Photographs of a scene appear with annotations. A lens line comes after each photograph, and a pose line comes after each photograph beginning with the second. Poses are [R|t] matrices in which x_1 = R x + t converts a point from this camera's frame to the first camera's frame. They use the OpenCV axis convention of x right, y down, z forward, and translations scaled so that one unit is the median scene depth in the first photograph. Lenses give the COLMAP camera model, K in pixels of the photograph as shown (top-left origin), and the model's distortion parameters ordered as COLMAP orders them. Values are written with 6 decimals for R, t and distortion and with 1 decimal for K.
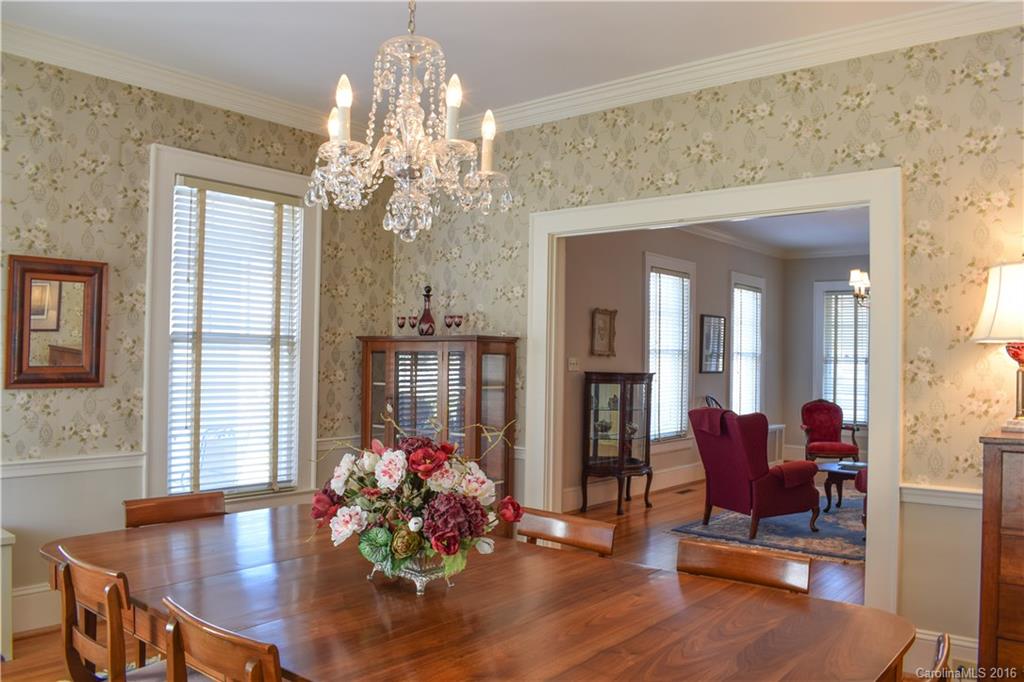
lens RADIAL K [[804.0, 0, 512.0], [0, 804.0, 341.0], [0, 0, 1]] dist [-0.123150, -0.000107]
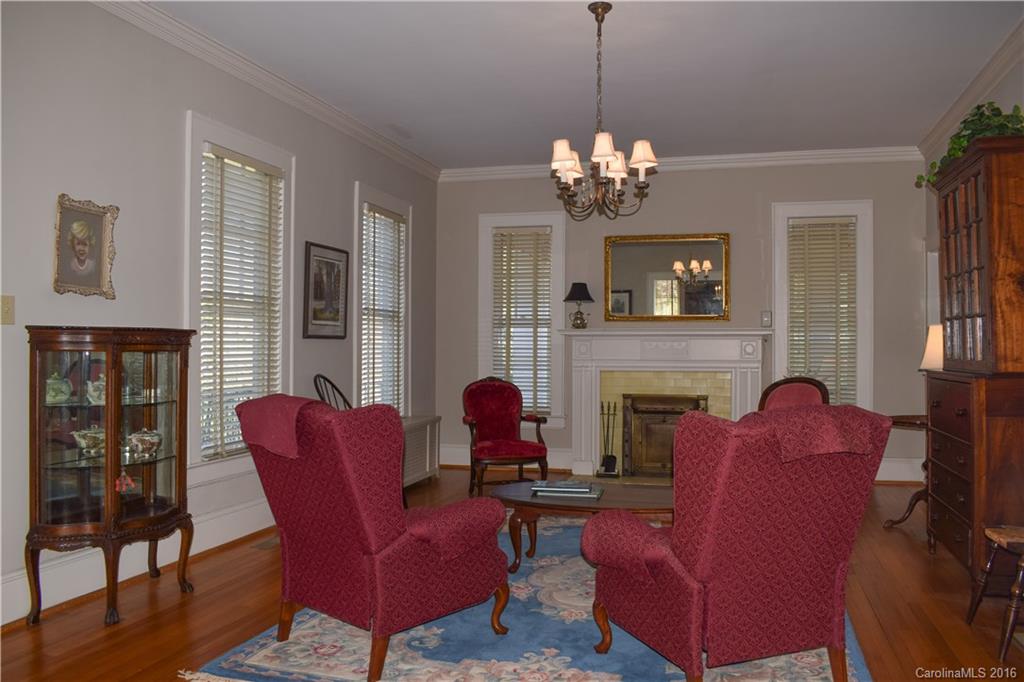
lens RADIAL K [[804.0, 0, 512.0], [0, 804.0, 341.0], [0, 0, 1]] dist [-0.123150, -0.000107]
pose [[0.913667, -0.008000, 0.406386, 0.132734], [0.000486, 0.999827, 0.018589, 0.031347], [-0.406464, -0.016787, 0.913512, 0.375632]]
